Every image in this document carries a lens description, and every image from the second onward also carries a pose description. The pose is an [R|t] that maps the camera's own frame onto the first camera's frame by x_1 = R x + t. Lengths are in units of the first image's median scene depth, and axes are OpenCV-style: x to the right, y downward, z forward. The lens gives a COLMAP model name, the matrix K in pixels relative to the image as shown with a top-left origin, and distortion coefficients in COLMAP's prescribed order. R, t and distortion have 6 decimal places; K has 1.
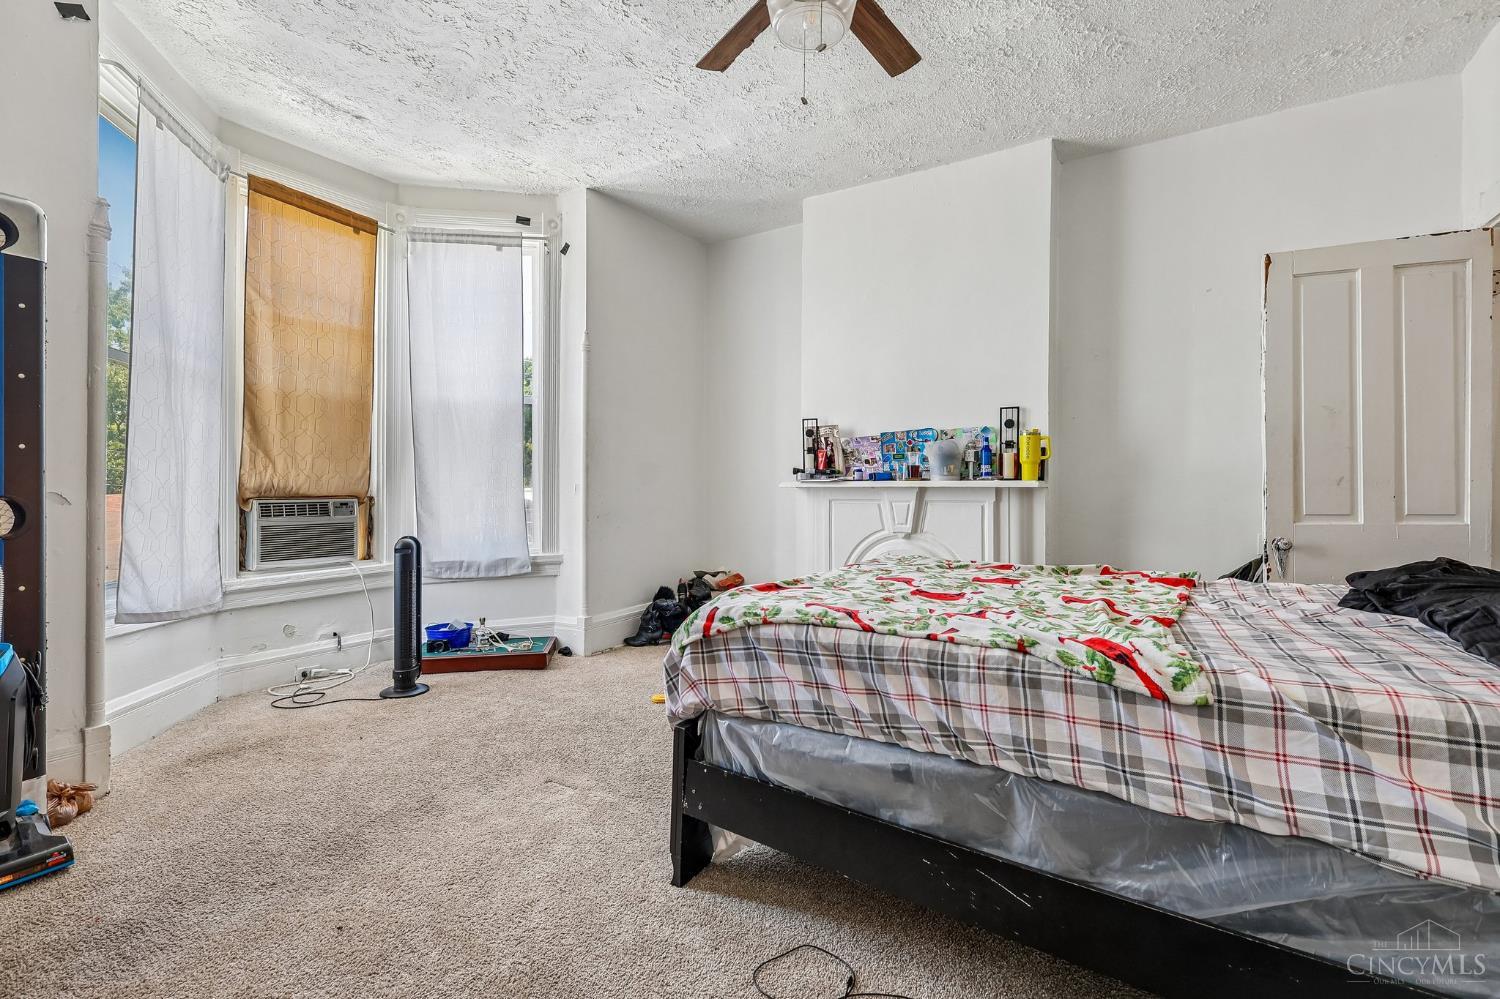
lens RADIAL K [[655.4, 0, 744.2], [0, 655.4, 491.8], [0, 0, 1]] dist [0.002386, 0.000156]
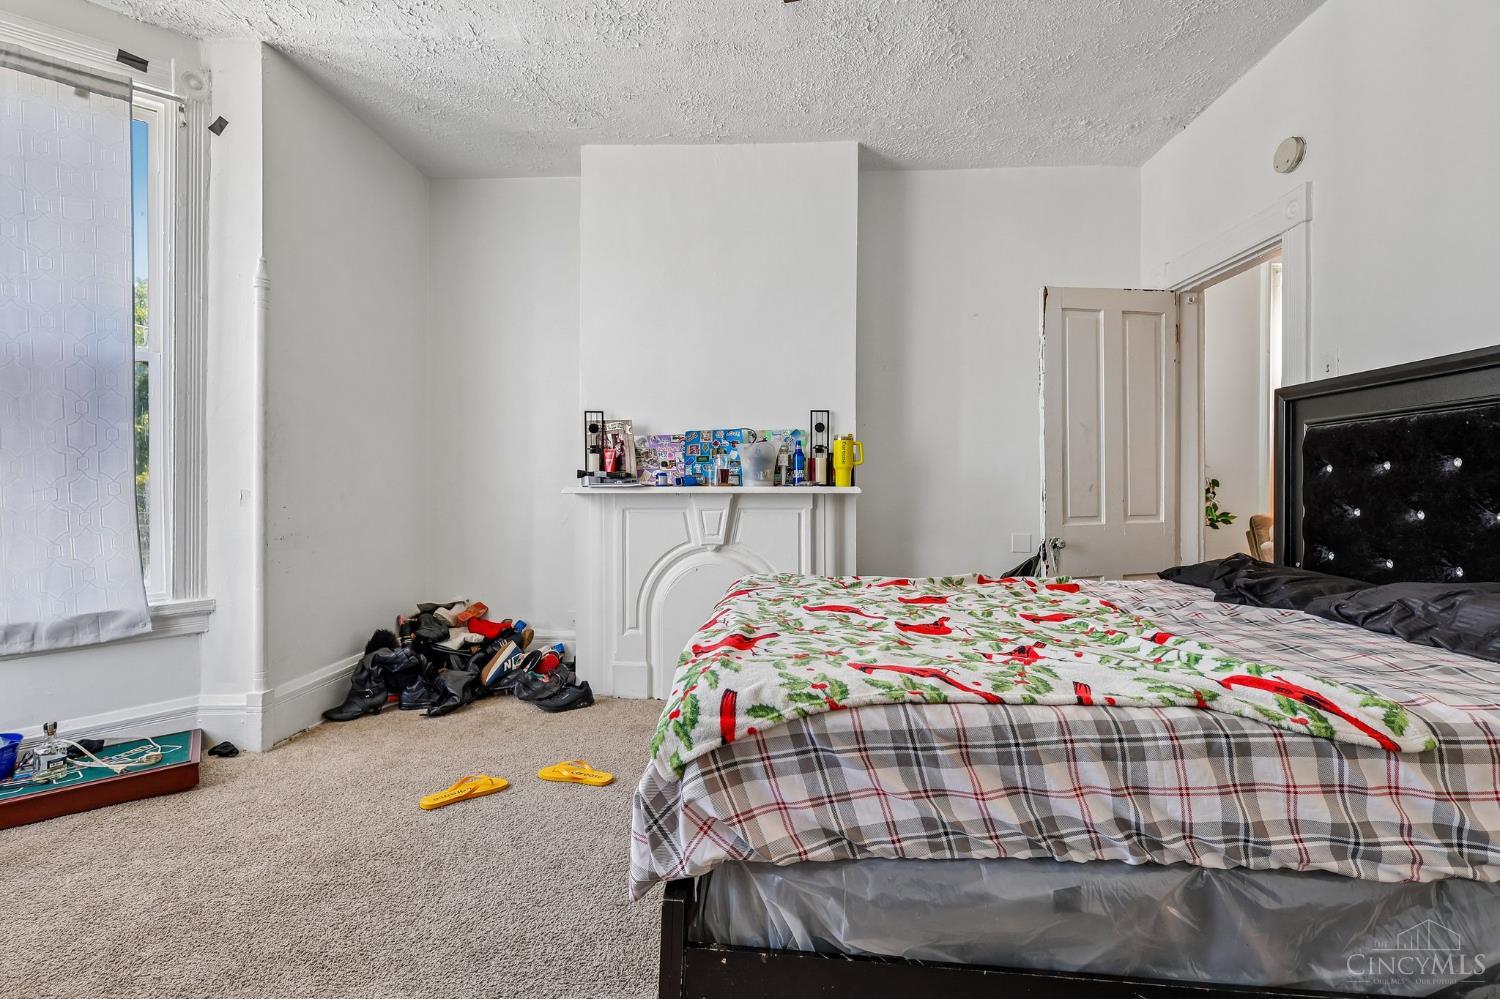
lens RADIAL K [[655.4, 0, 750.2], [0, 655.4, 493.5], [0, 0, 1]] dist [0.002386, 0.000156]
pose [[0.871399, -0.002888, 0.490567, -0.163114], [0.004619, 0.999987, -0.002318, -0.005158], [-0.490554, 0.004286, 0.871400, 0.217420]]
